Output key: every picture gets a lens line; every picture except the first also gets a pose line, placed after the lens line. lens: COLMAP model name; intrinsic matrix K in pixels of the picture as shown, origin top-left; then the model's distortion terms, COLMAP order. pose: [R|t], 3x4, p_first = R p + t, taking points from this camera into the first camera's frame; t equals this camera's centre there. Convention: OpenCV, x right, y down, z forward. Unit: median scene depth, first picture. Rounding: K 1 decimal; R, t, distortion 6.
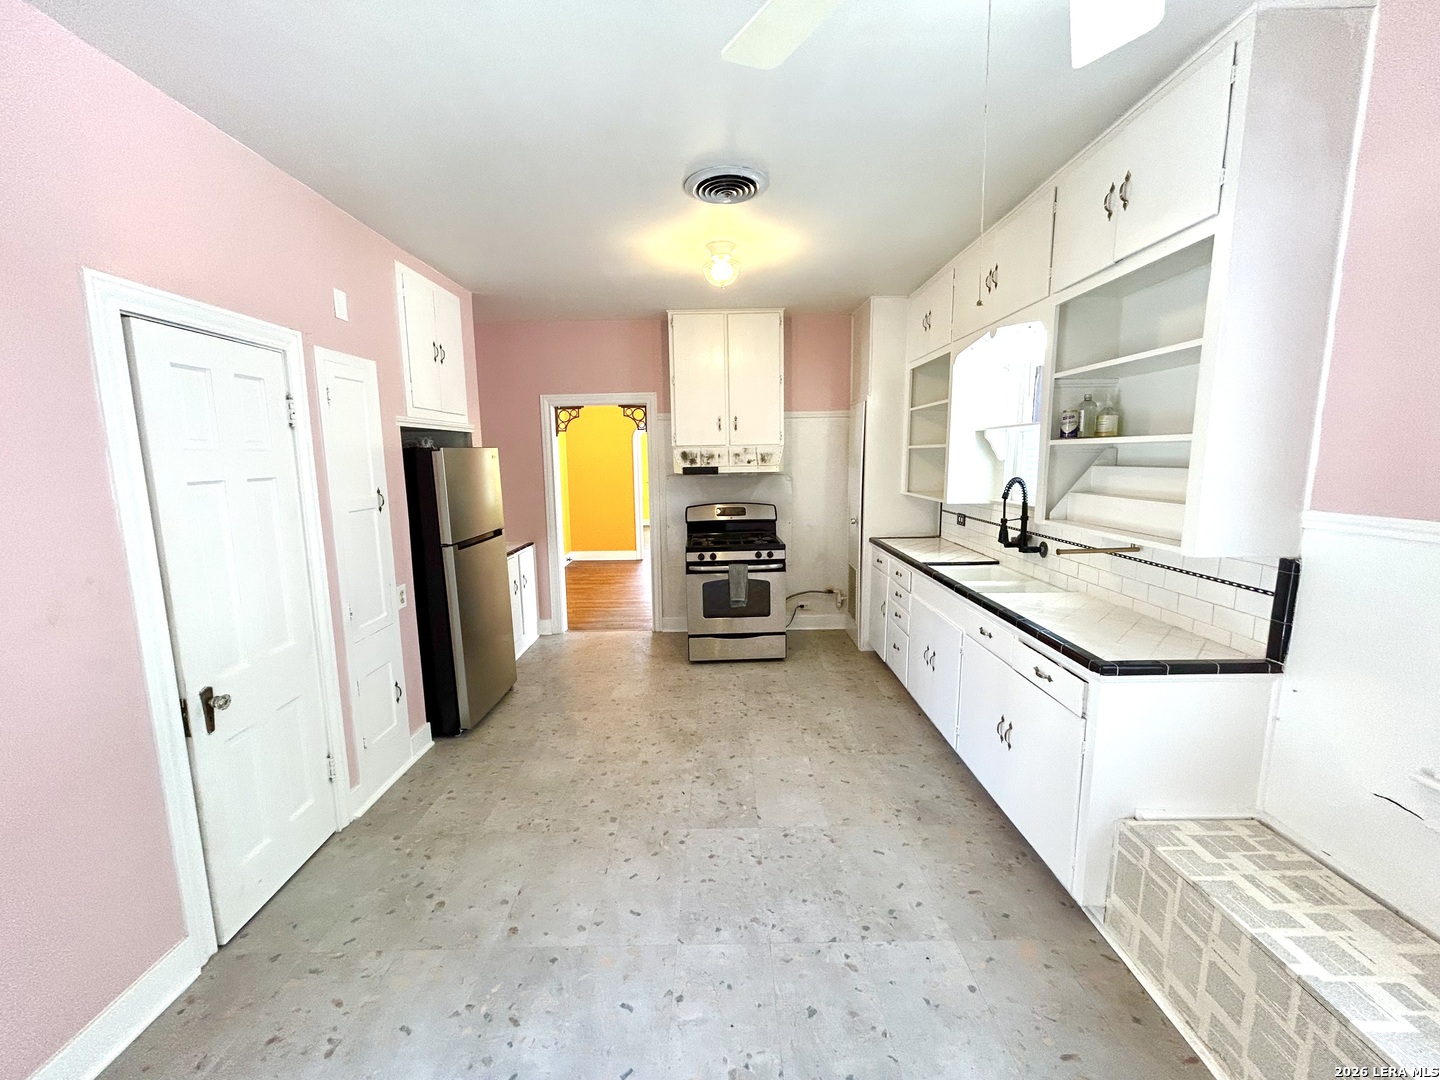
lens RADIAL K [[584.0, 0, 716.7], [0, 584.0, 538.9], [0, 0, 1]] dist [-0.011032, 0.000078]
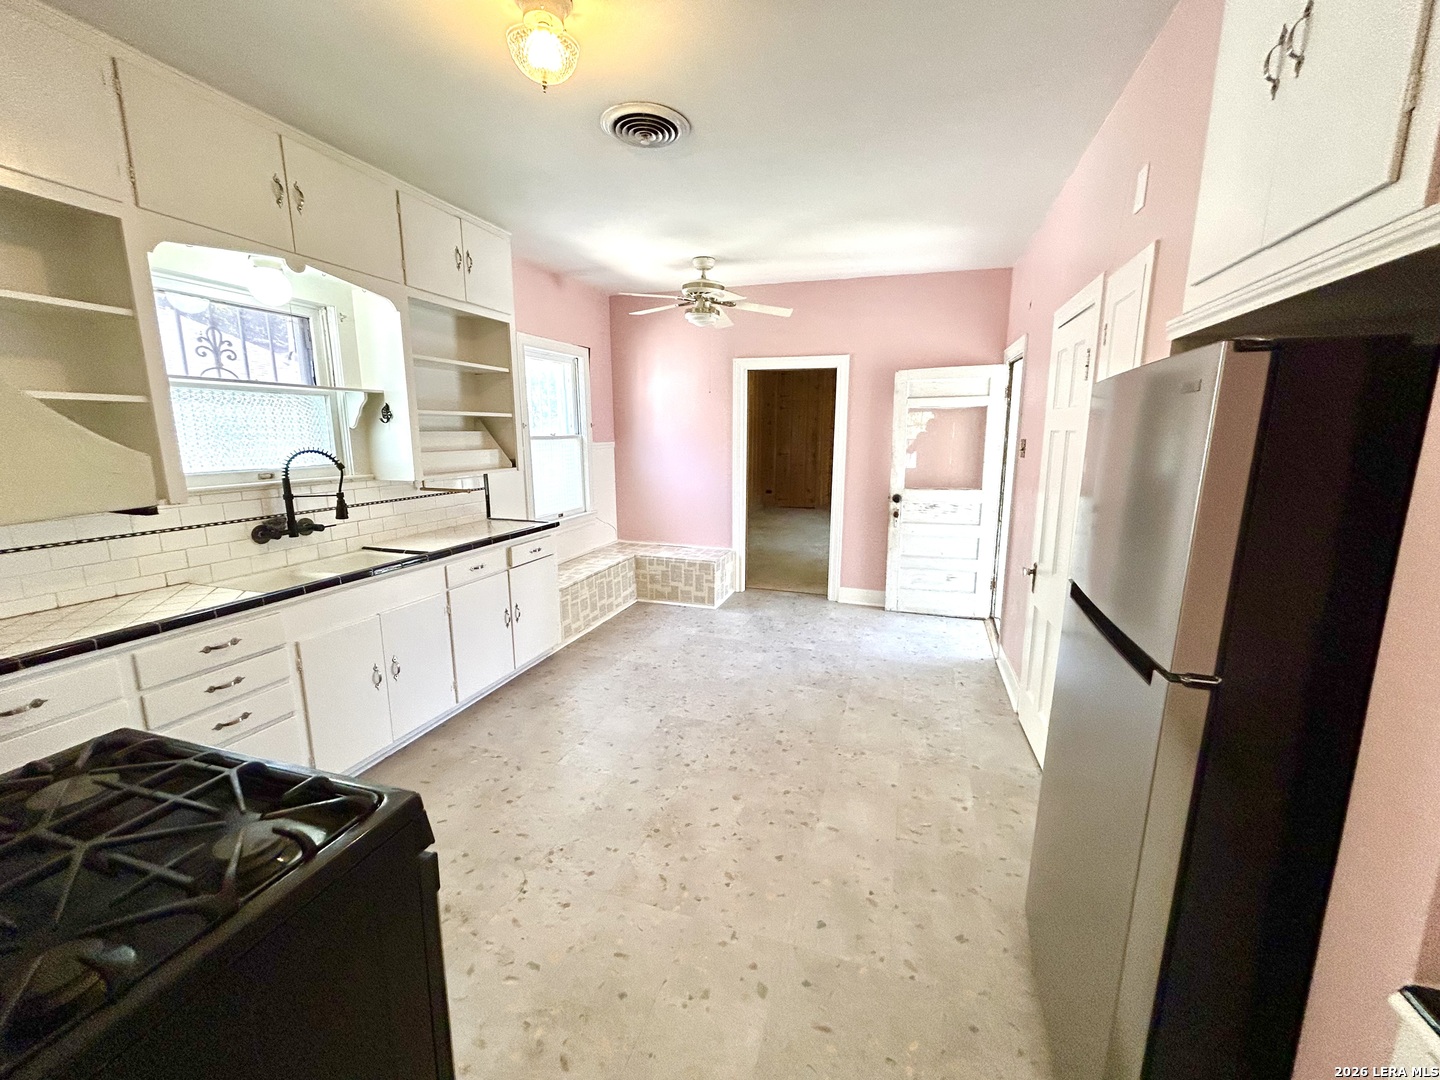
lens RADIAL K [[584.0, 0, 720.1], [0, 584.0, 539.5], [0, 0, 1]] dist [-0.011032, 0.000078]
pose [[-0.952542, -0.042307, 0.301453, -0.411800], [0.057467, 0.947496, 0.314562, -0.262670], [-0.298933, 0.316957, -0.900098, 2.023287]]
